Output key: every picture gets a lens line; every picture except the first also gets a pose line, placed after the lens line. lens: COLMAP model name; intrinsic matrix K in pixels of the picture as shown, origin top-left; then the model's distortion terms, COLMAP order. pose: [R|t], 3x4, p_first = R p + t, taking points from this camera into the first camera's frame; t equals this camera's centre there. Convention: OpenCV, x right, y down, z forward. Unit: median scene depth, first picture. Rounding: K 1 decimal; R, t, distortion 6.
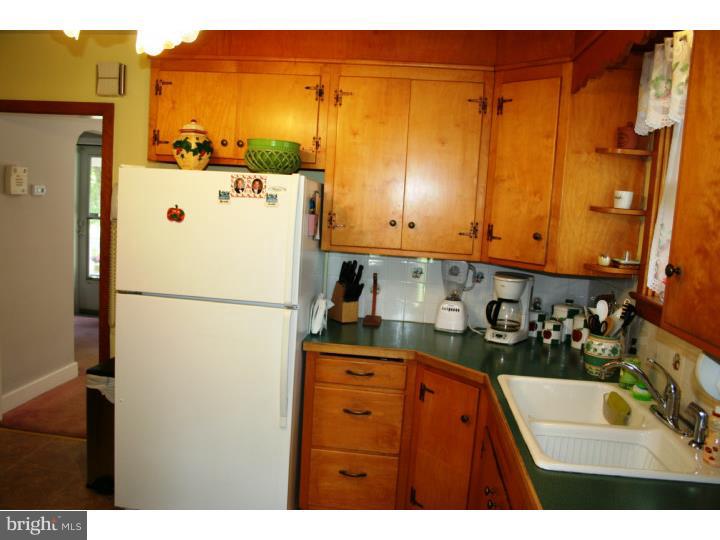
lens RADIAL K [[619.3, 0, 352.1], [0, 619.3, 271.2], [0, 0, 1]] dist [-0.108279, 0.083439]
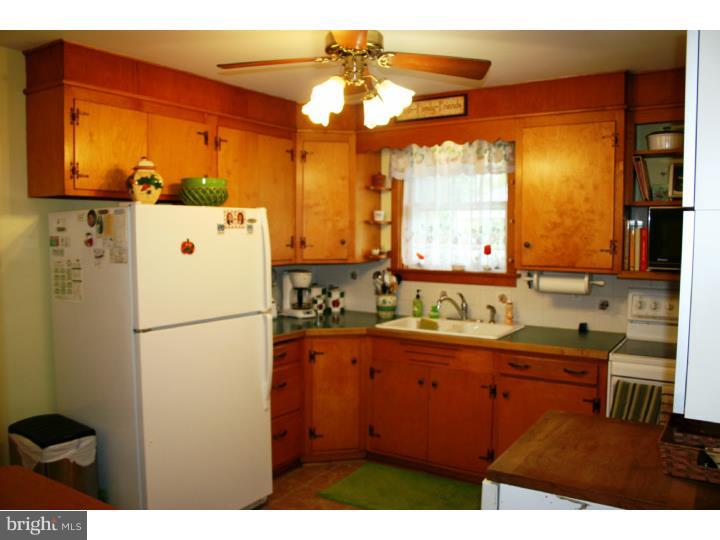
lens RADIAL K [[619.3, 0, 352.1], [0, 619.3, 271.2], [0, 0, 1]] dist [-0.108279, 0.083439]
pose [[0.451964, -0.119636, 0.883977, -1.114953], [0.133056, 0.988921, 0.065809, -0.083907], [-0.882057, 0.087875, 0.462875, 0.247468]]
